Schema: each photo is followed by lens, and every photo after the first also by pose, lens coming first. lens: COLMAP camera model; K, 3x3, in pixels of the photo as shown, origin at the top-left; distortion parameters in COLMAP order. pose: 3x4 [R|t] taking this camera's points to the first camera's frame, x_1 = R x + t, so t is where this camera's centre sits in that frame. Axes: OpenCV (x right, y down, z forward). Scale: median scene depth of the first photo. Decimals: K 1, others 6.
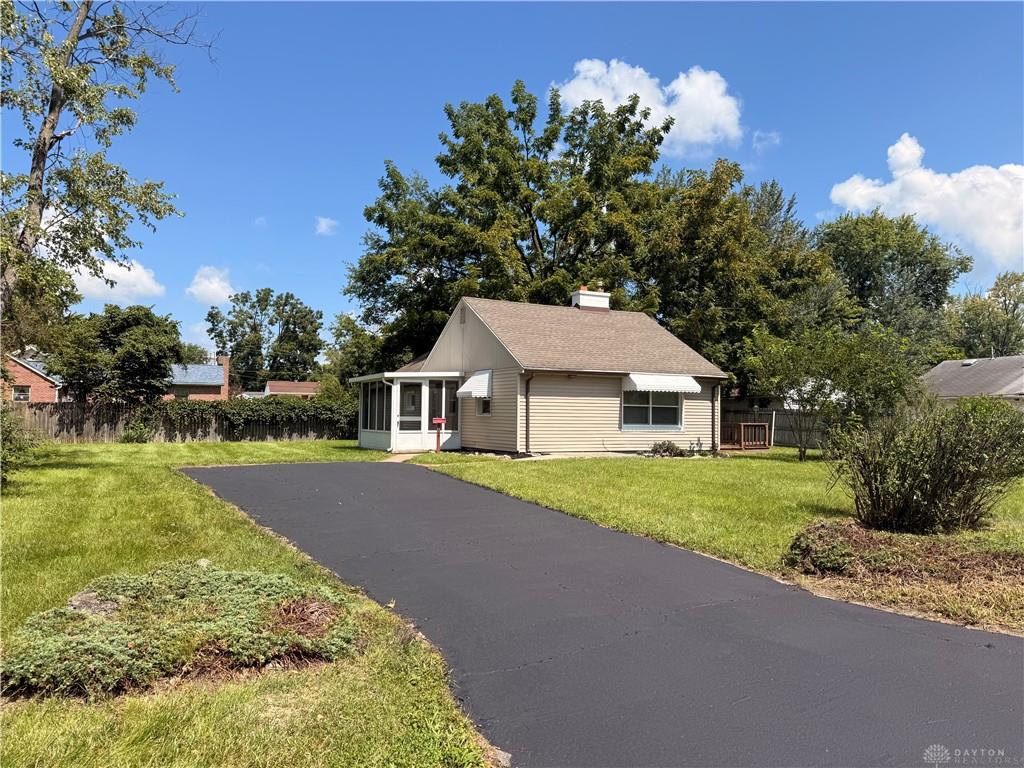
lens RADIAL K [[721.9, 0, 502.8], [0, 721.9, 389.1], [0, 0, 1]] dist [0.067185, -0.082064]
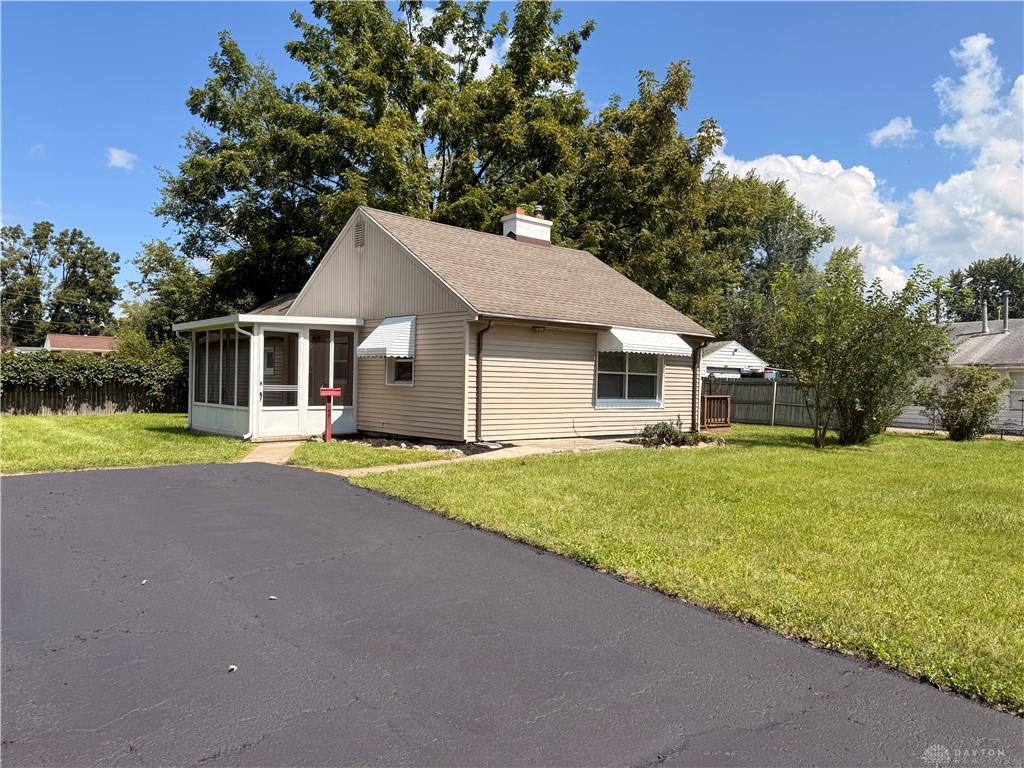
lens RADIAL K [[721.9, 0, 508.5], [0, 721.9, 386.7], [0, 0, 1]] dist [0.067185, -0.082064]
pose [[0.969792, 0.008630, 0.243780, -0.072353], [-0.020215, 0.998780, 0.045059, 0.005169], [-0.243093, -0.048626, 0.968783, 0.261838]]
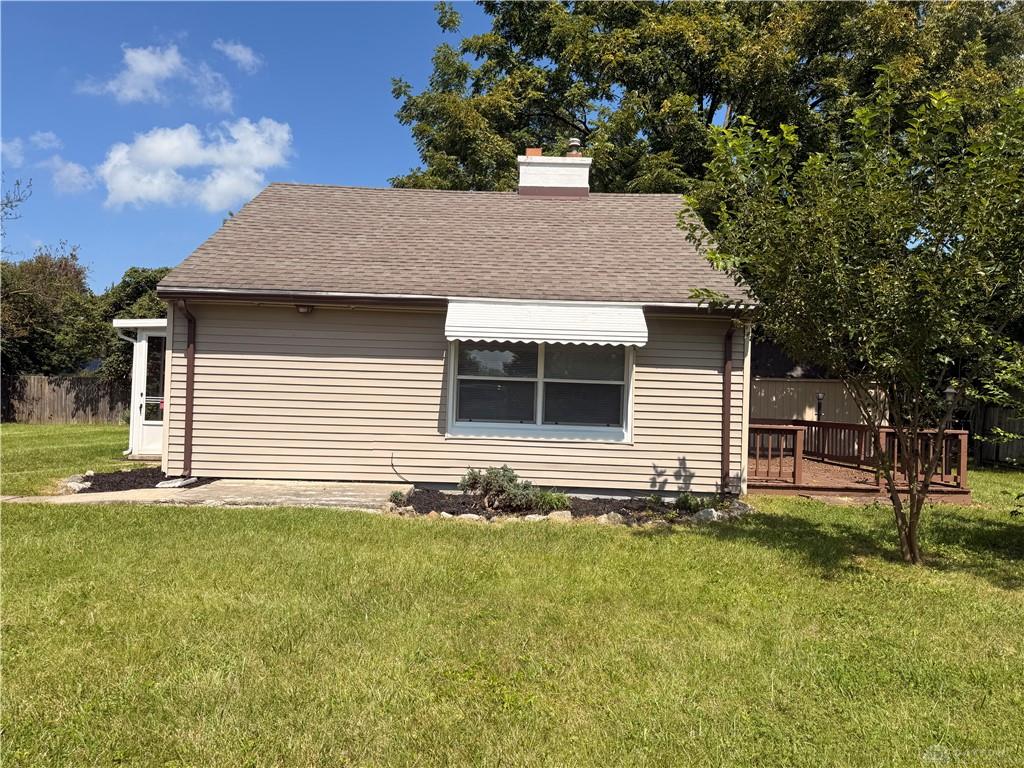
lens RADIAL K [[721.9, 0, 508.8], [0, 721.9, 387.3], [0, 0, 1]] dist [0.067185, -0.082064]
pose [[0.888792, 0.009571, -0.458211, 0.309794], [-0.003980, 0.999905, 0.013166, 0.018035], [0.458294, -0.009878, 0.888746, 0.500351]]
